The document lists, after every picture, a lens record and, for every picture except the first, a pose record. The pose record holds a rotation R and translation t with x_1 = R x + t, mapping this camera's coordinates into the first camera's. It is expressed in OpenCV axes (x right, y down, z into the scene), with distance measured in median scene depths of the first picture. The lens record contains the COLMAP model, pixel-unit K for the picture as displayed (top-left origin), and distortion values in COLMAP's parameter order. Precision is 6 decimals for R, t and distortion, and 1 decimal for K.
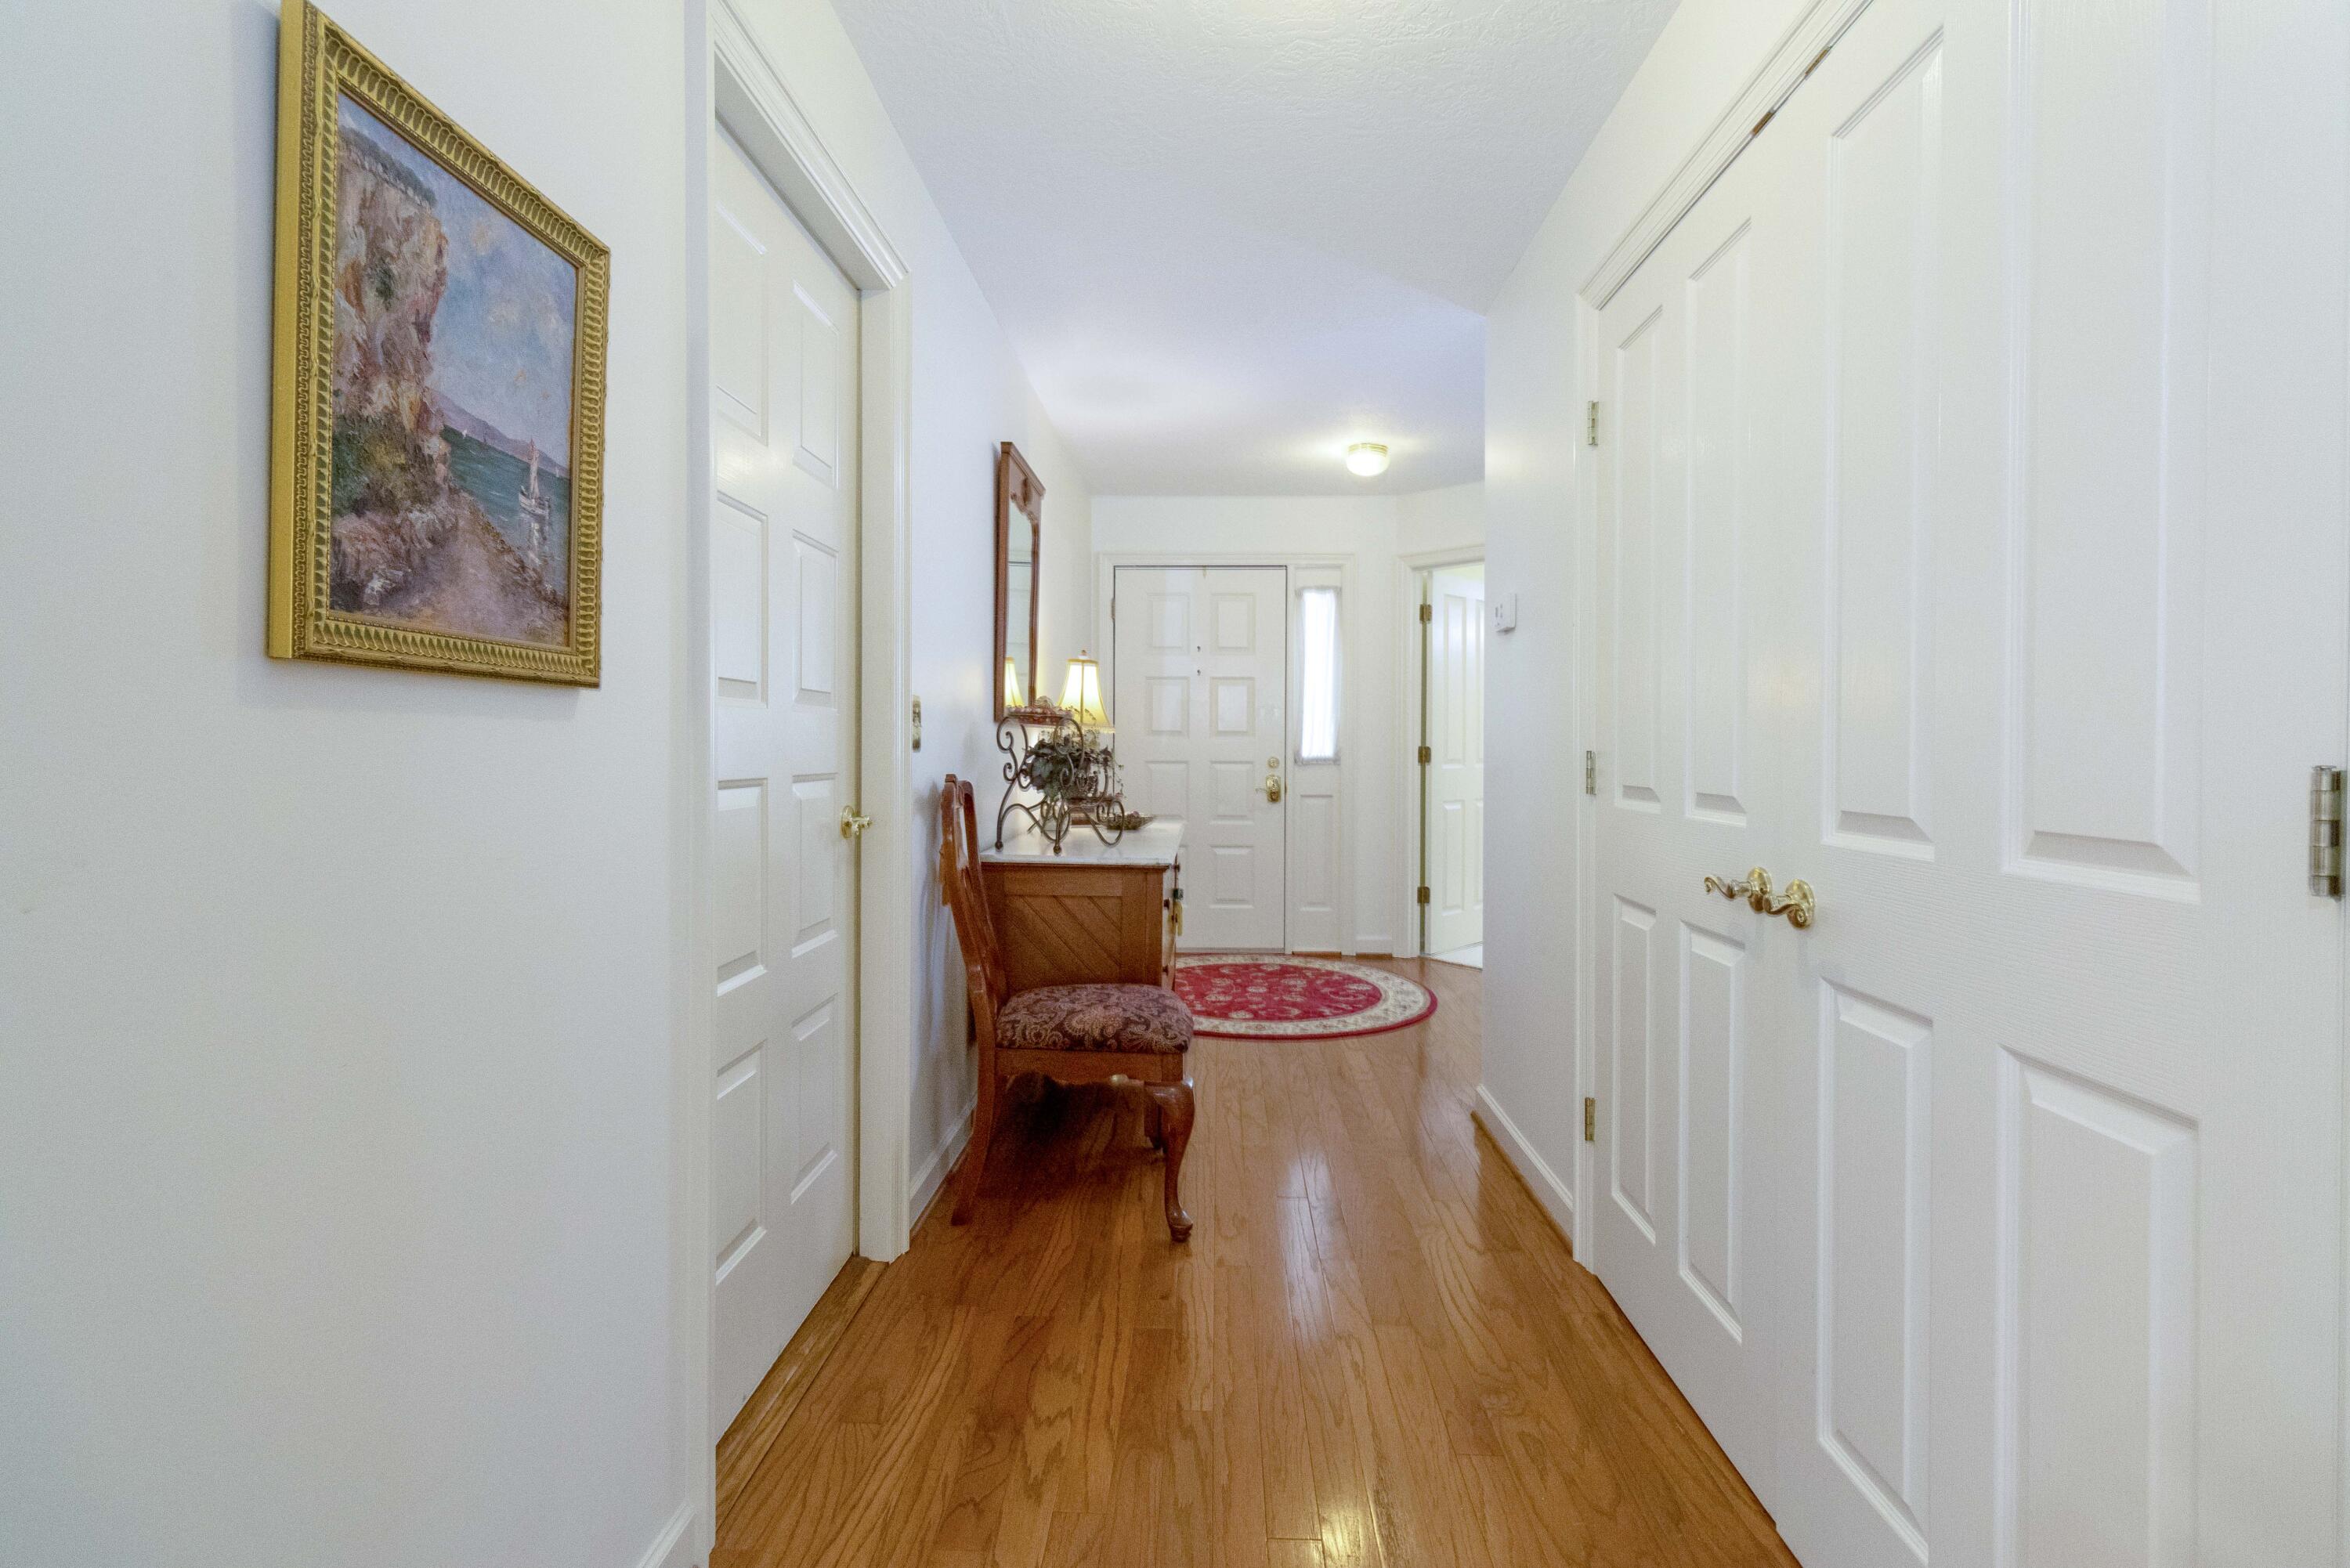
lens RADIAL K [[1071.1, 0, 1186.1], [0, 1071.1, 753.2], [0, 0, 1]] dist [0.001135, 0.000273]
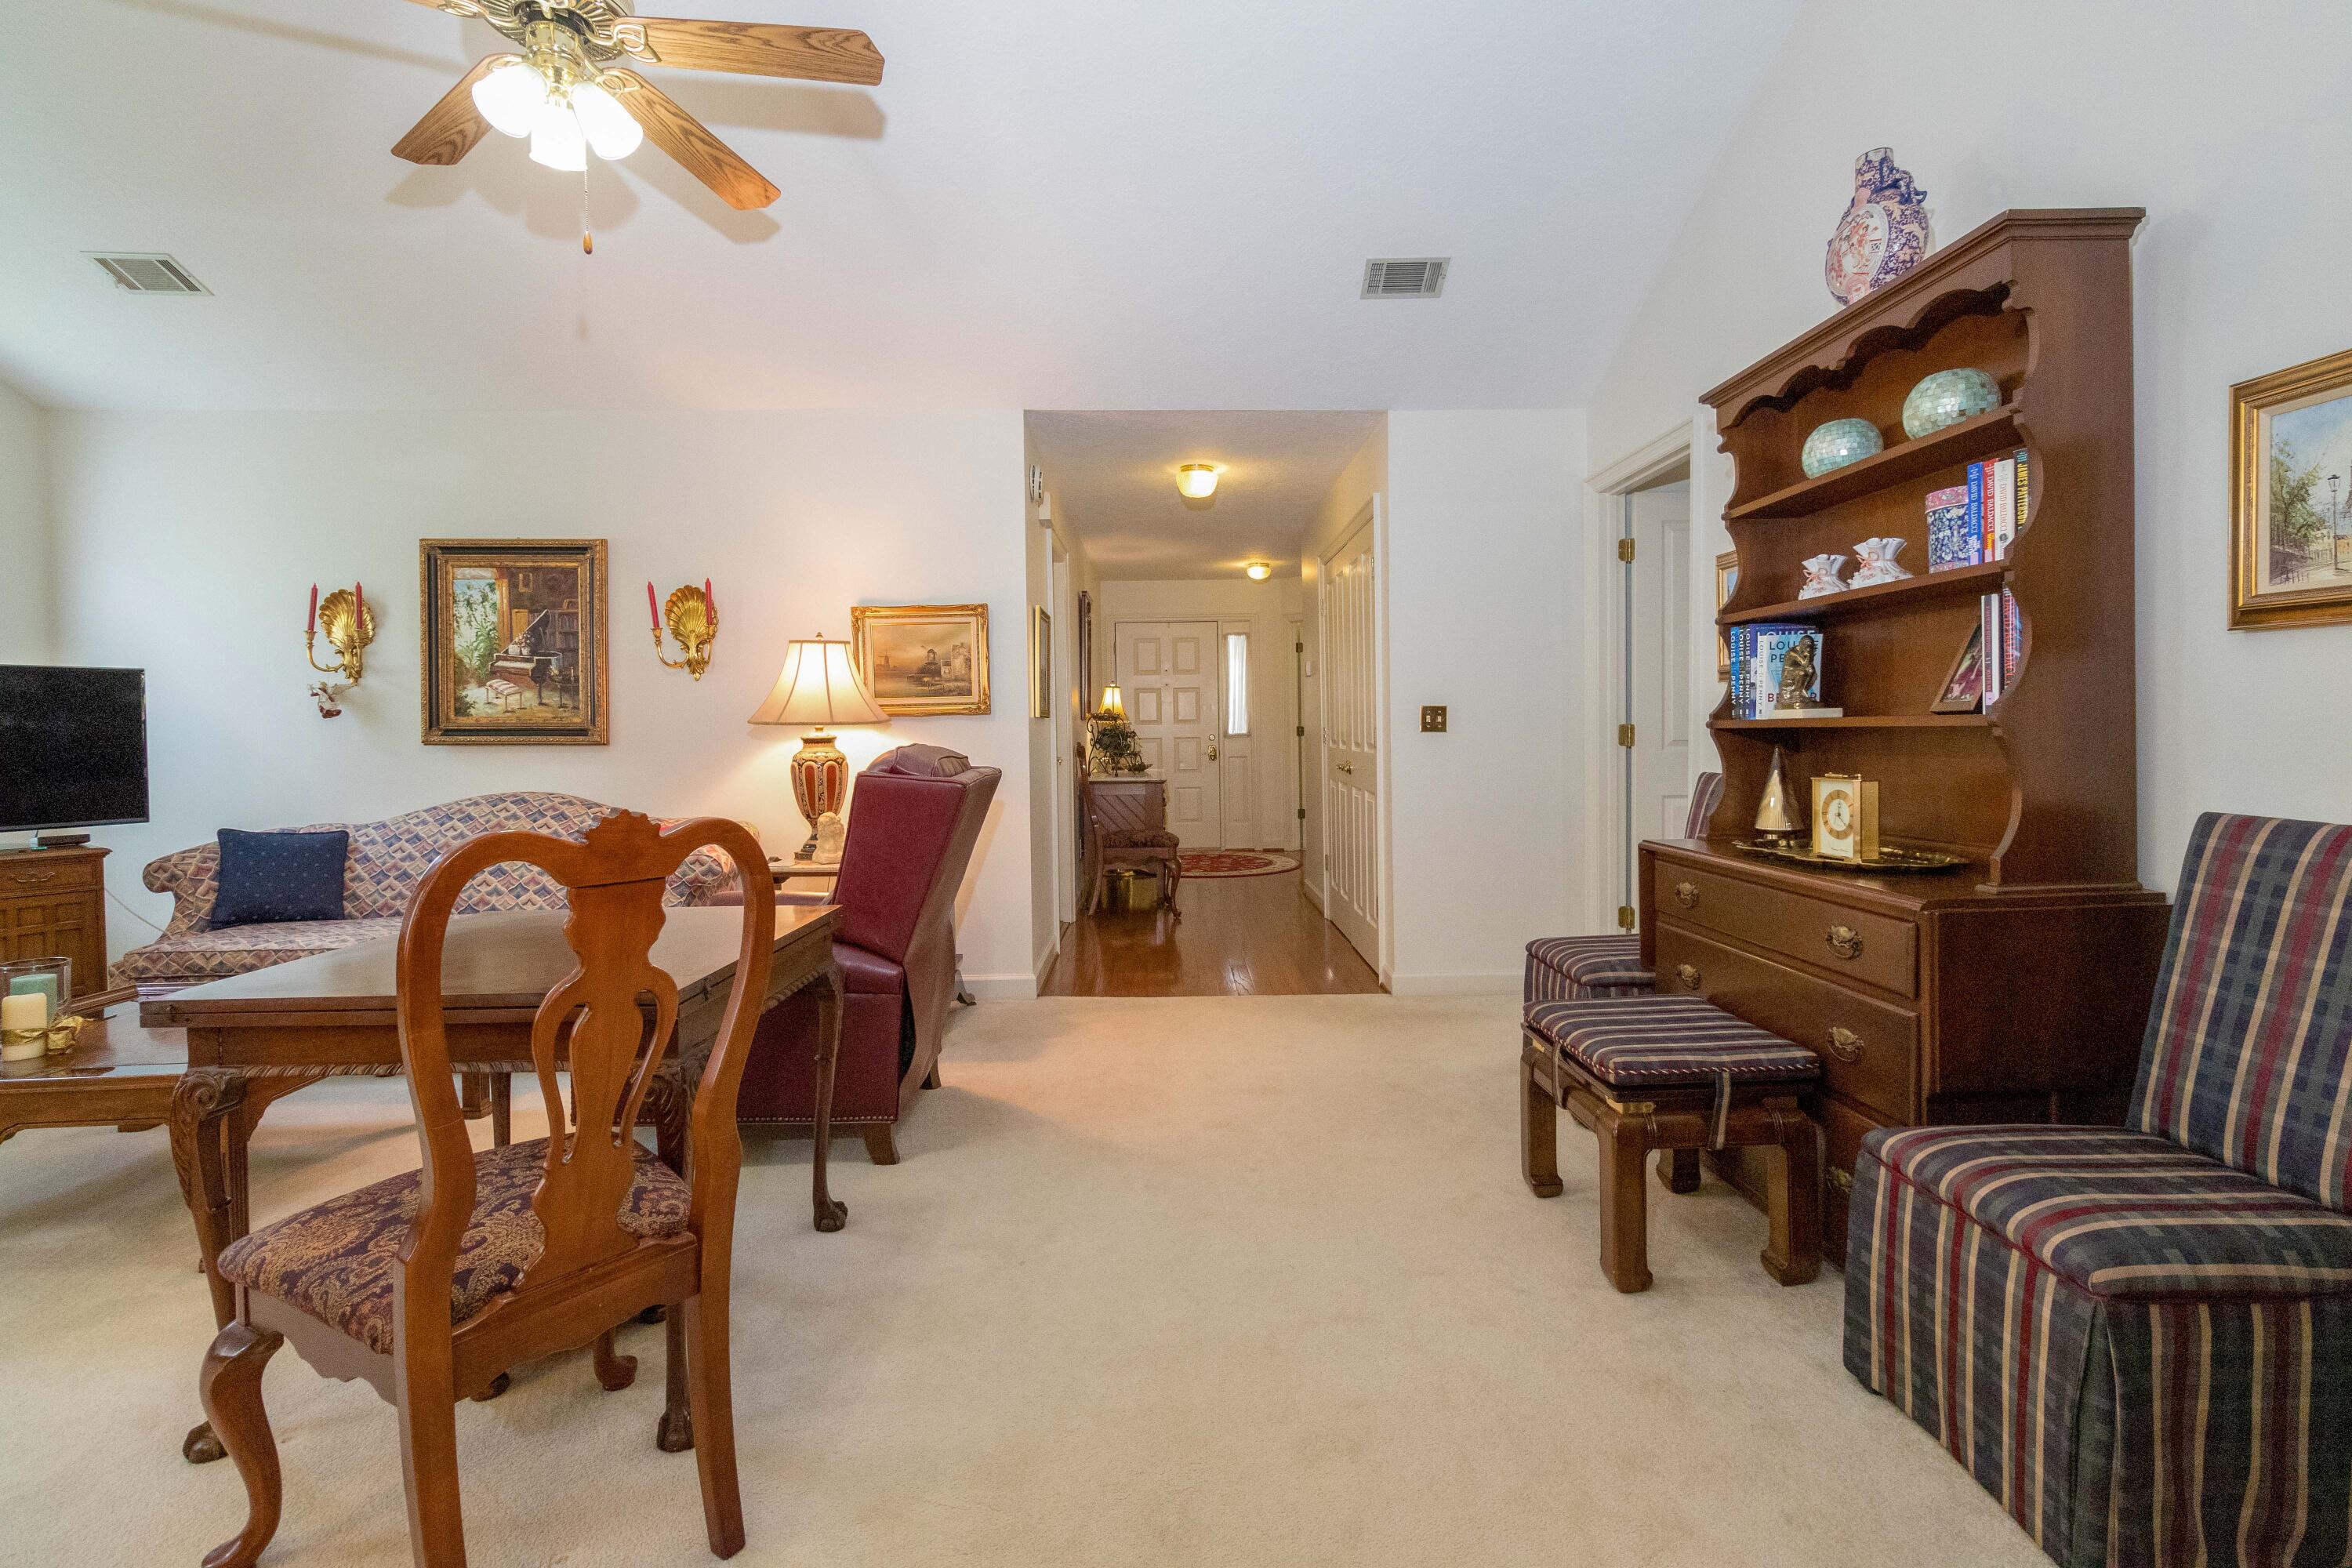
lens RADIAL K [[1072.1, 0, 1187.1], [0, 1072.1, 753.1], [0, 0, 1]] dist [0.001135, 0.000273]
pose [[0.998328, -0.024752, 0.052233, -0.044967], [0.023984, 0.999596, 0.015268, 0.005593], [-0.052590, -0.013989, 0.998518, -0.673759]]
